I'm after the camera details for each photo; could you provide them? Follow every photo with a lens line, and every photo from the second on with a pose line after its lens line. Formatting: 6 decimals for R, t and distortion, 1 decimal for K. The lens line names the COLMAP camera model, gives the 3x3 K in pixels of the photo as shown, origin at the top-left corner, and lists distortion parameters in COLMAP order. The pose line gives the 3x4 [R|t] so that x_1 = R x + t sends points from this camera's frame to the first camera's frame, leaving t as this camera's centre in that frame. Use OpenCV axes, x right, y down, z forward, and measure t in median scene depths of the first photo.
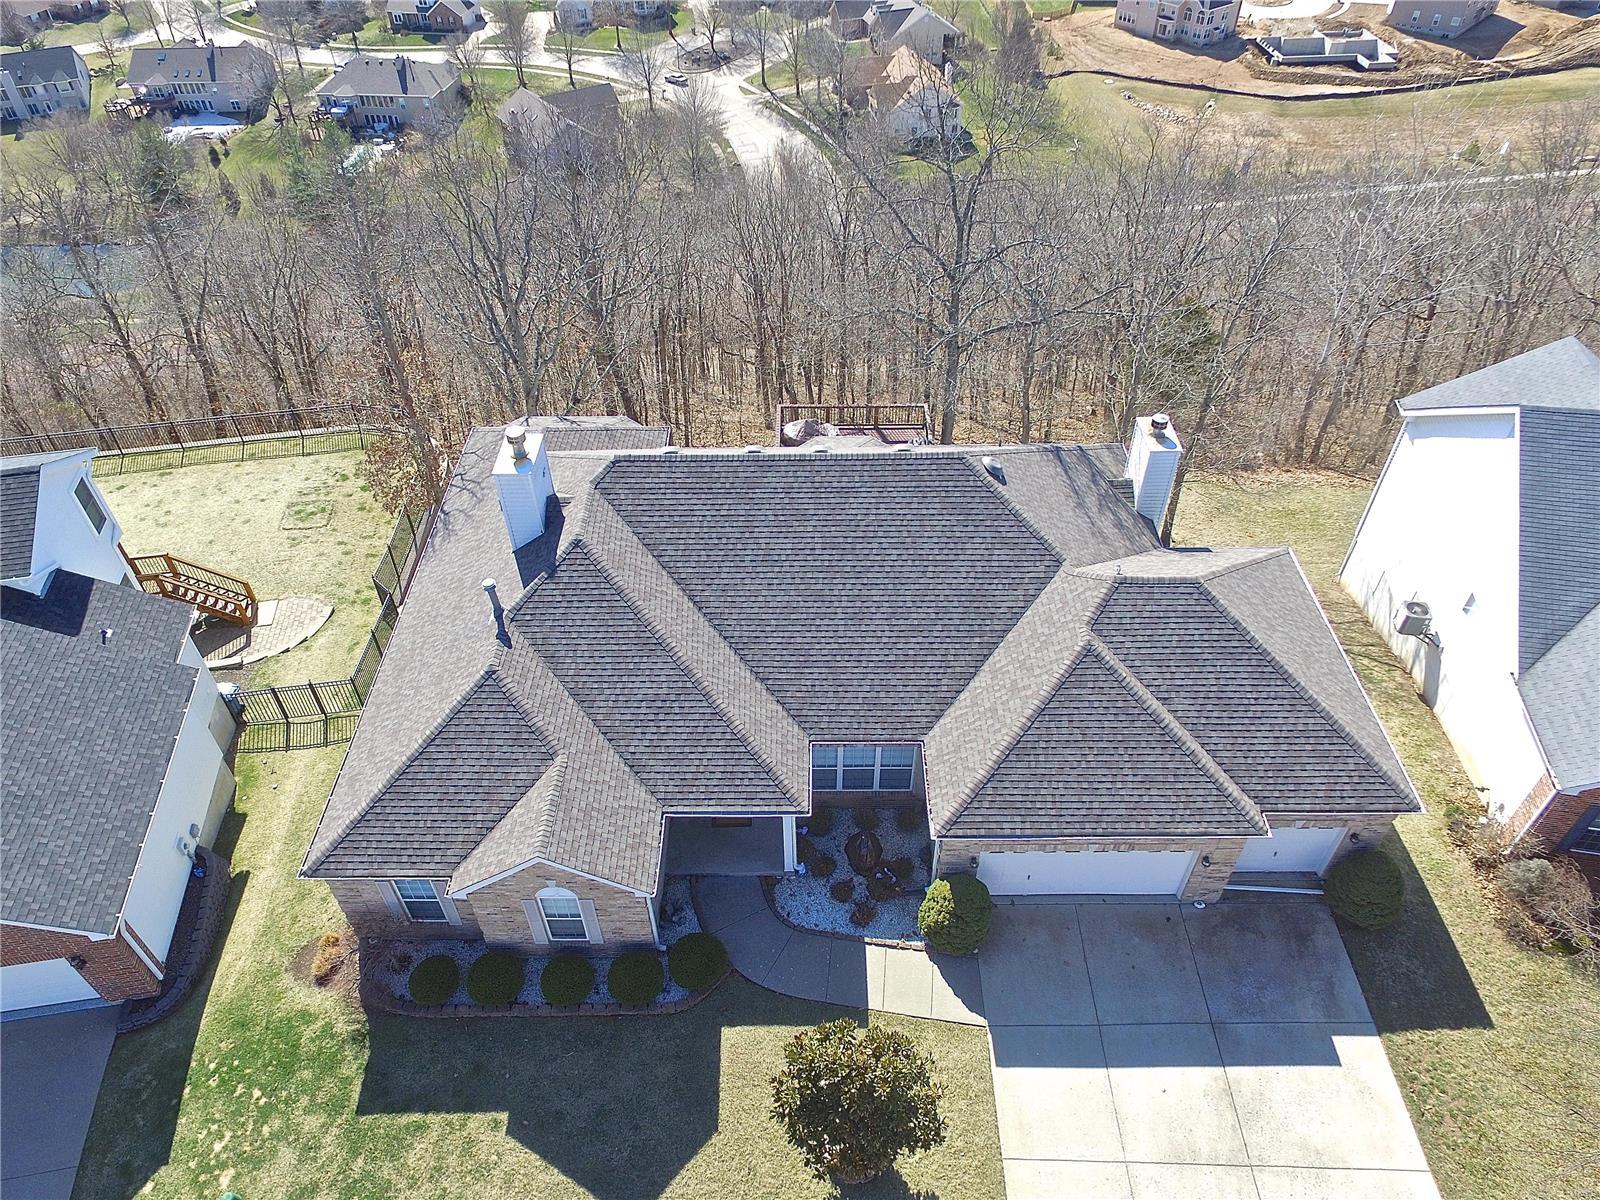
lens RADIAL K [[1067.5, 0, 787.1], [0, 1067.5, 602.4], [0, 0, 1]] dist [-0.002831, 0.000556]
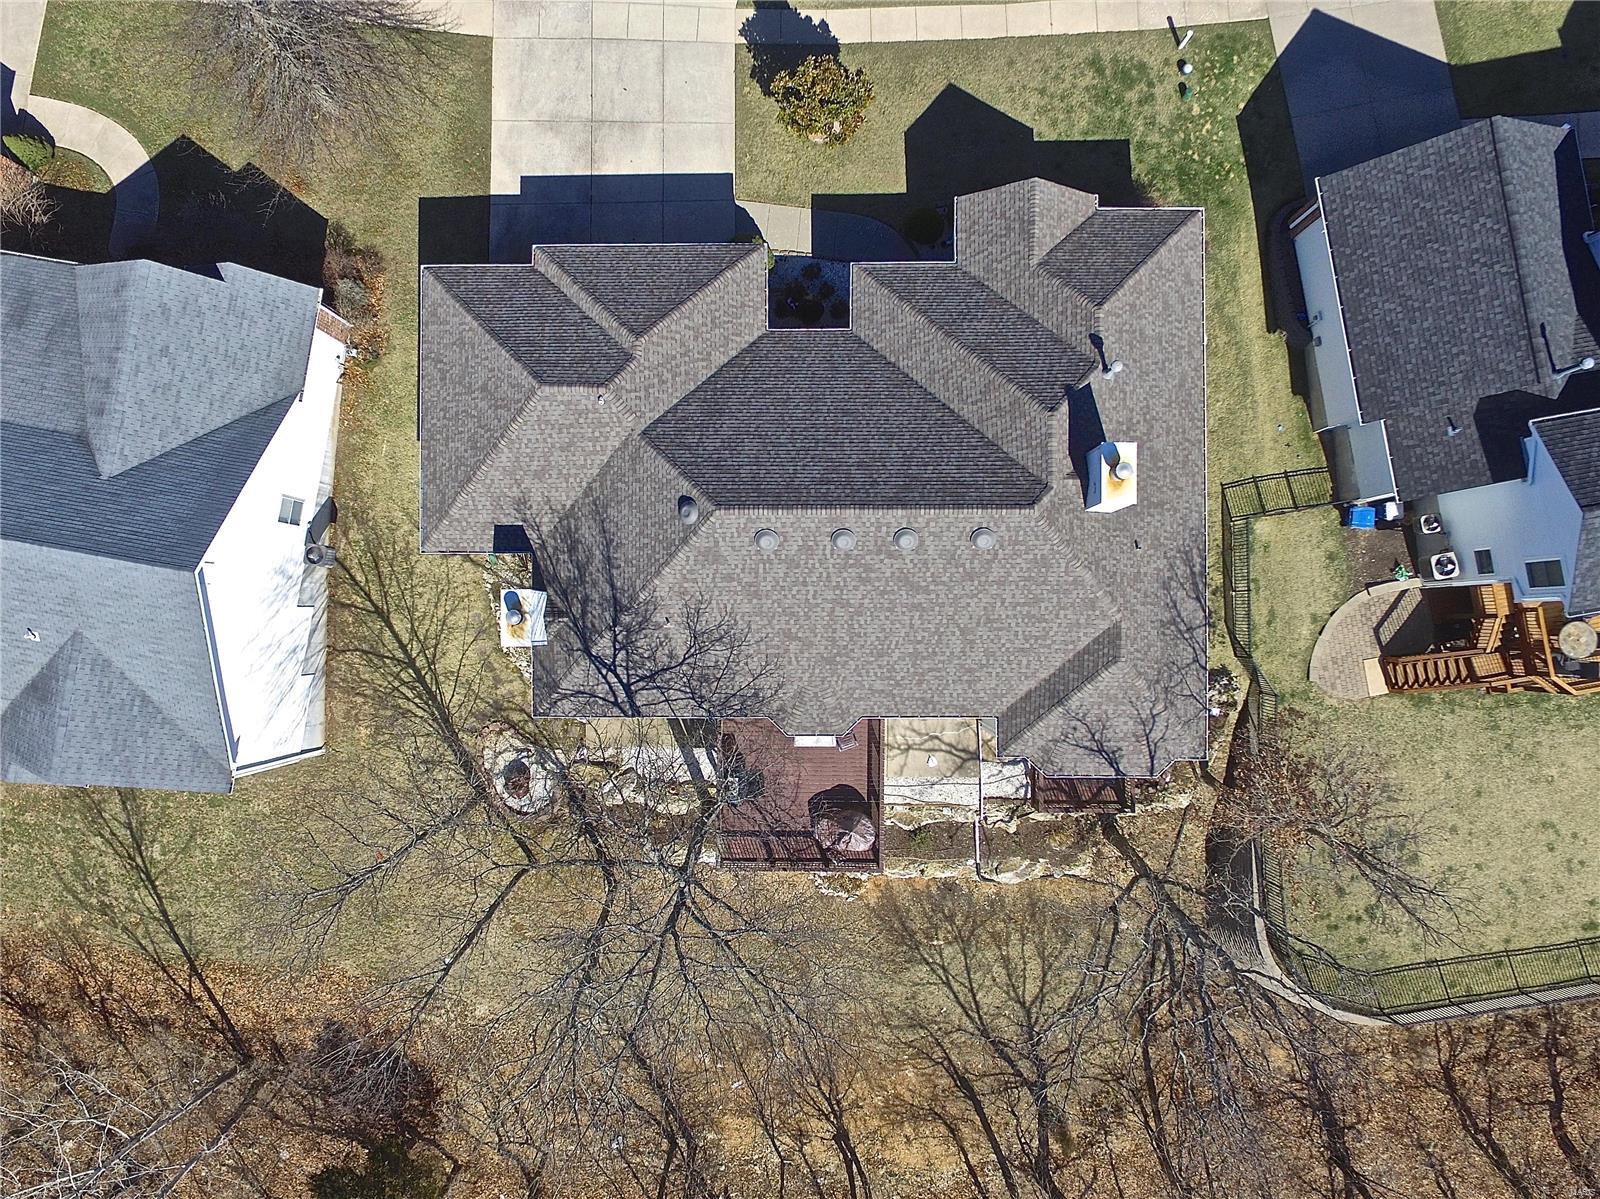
lens RADIAL K [[1067.5, 0, 787.1], [0, 1067.5, 601.9], [0, 0, 1]] dist [-0.002831, 0.000556]
pose [[-0.998861, 0.014957, 0.045300, 0.049350], [0.022649, -0.687059, 0.726248, -1.167648], [0.041987, 0.726447, 0.685938, 0.367049]]
